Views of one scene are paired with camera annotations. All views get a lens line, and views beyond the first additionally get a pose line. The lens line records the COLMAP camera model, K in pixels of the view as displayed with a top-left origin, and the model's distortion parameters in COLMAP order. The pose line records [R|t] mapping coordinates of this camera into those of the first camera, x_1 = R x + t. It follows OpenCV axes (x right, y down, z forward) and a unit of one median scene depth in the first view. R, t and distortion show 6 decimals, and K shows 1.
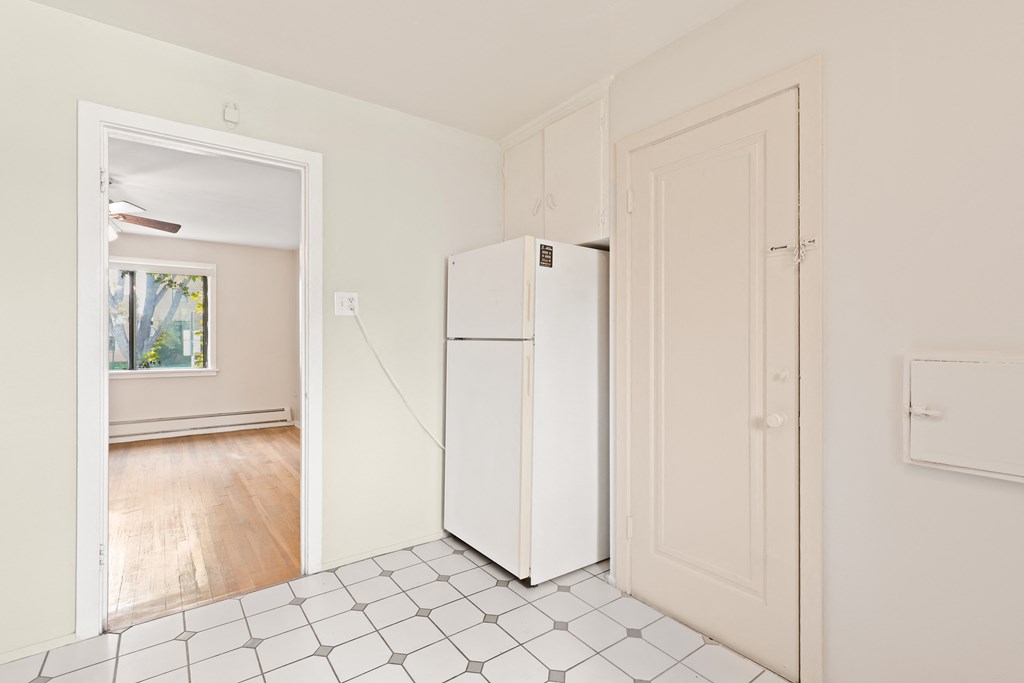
lens RADIAL K [[478.0, 0, 512.0], [0, 478.0, 341.5], [0, 0, 1]] dist [-0.000066, 0.000403]
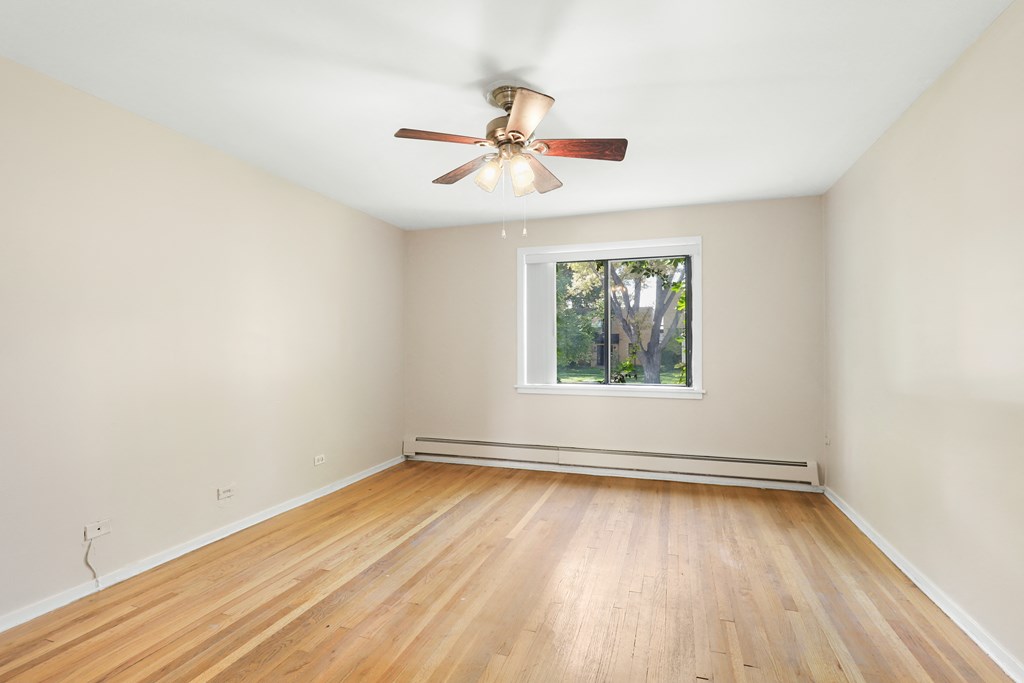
lens RADIAL K [[492.3, 0, 508.9], [0, 492.3, 347.5], [0, 0, 1]] dist [-0.001333, 0.001036]
pose [[0.575512, -0.000477, -0.817793, -0.202779], [-0.000054, 1.000000, -0.000621, -0.002425], [0.817793, 0.000402, 0.575512, 0.370434]]
